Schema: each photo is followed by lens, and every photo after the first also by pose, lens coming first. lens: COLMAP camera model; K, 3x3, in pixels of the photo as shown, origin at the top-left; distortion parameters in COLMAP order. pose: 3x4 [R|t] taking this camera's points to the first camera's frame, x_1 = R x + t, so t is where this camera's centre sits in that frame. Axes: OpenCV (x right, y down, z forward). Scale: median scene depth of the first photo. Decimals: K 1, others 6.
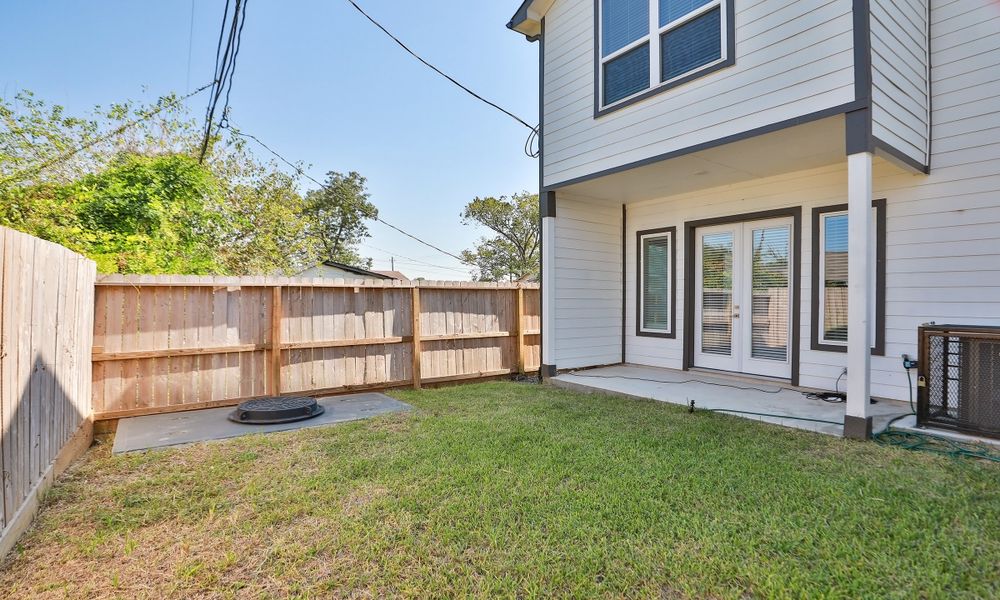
lens RADIAL K [[462.2, 0, 500.0], [0, 462.2, 300.0], [0, 0, 1]] dist [-0.044797, 0.013290]
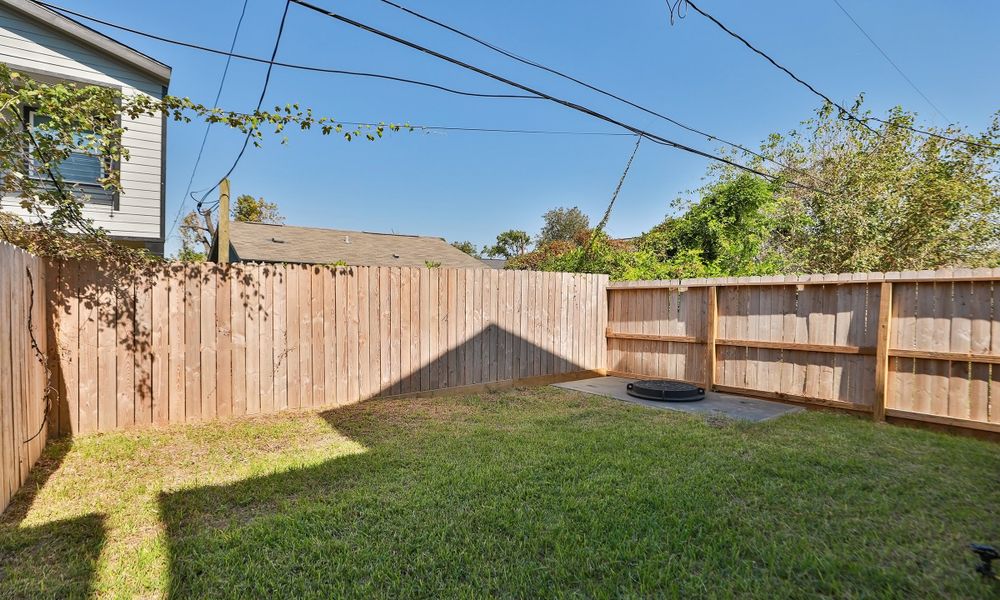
lens RADIAL K [[462.2, 0, 500.0], [0, 462.2, 300.0], [0, 0, 1]] dist [-0.044797, 0.013290]
pose [[0.076860, -0.002058, -0.997040, 0.509398], [-0.010011, 0.999946, -0.002836, 0.009705], [0.996992, 0.010199, 0.076835, 0.362139]]
